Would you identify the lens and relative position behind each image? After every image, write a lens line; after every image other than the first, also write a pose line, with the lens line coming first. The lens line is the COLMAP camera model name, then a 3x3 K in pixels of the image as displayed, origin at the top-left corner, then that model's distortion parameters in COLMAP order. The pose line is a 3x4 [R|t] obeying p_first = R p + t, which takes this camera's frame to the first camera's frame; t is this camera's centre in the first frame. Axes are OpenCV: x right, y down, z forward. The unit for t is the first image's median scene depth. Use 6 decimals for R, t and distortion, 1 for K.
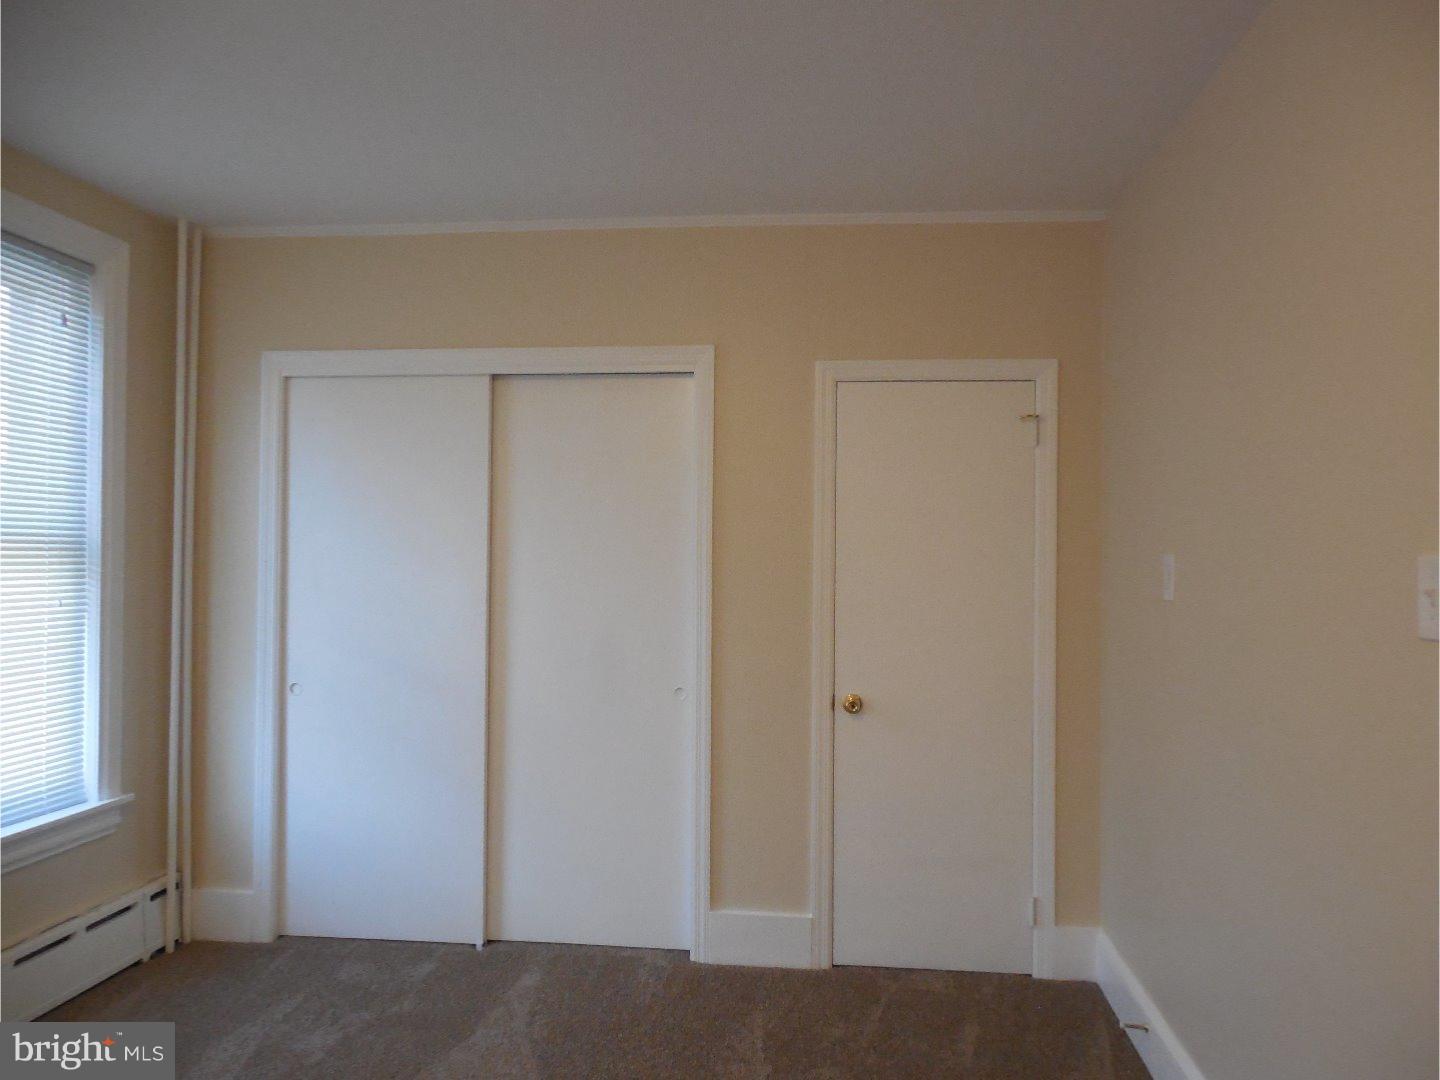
lens RADIAL K [[1061.9, 0, 720.0], [0, 1061.9, 540.0], [0, 0, 1]] dist [-0.000668, -0.003118]
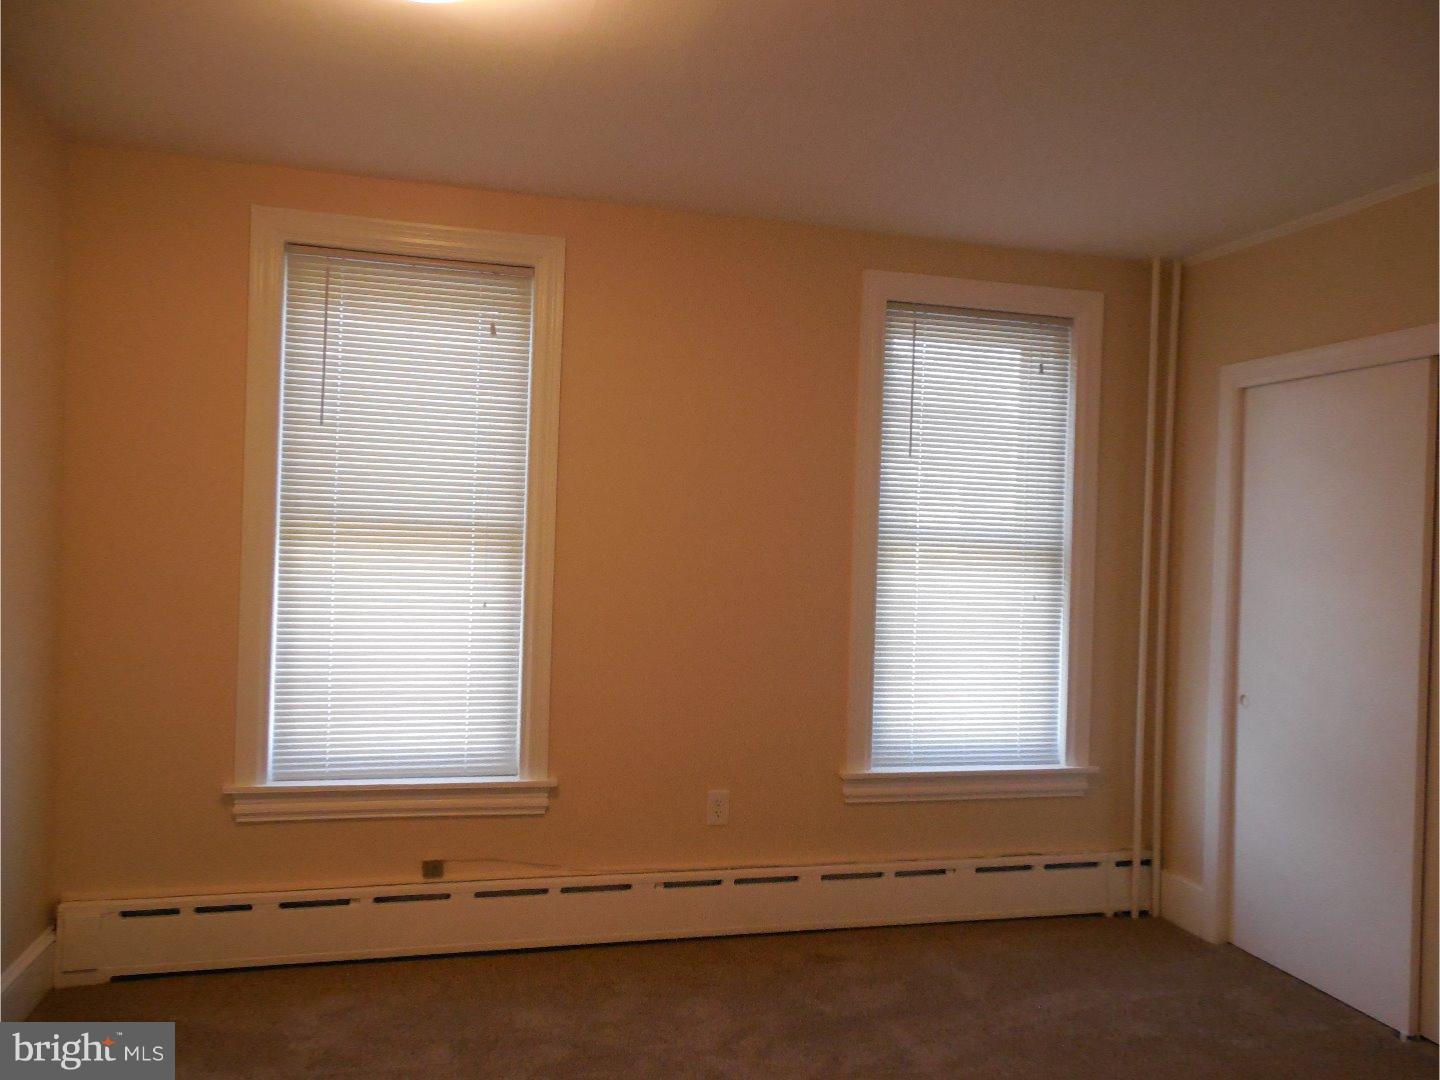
lens RADIAL K [[1045.9, 0, 720.0], [0, 1045.9, 540.0], [0, 0, 1]] dist [-0.002159, -0.005917]
pose [[0.364805, 0.009574, -0.931035, 0.343366], [-0.017266, 0.999845, 0.003516, -0.005226], [0.930924, 0.014793, 0.364914, 0.188883]]
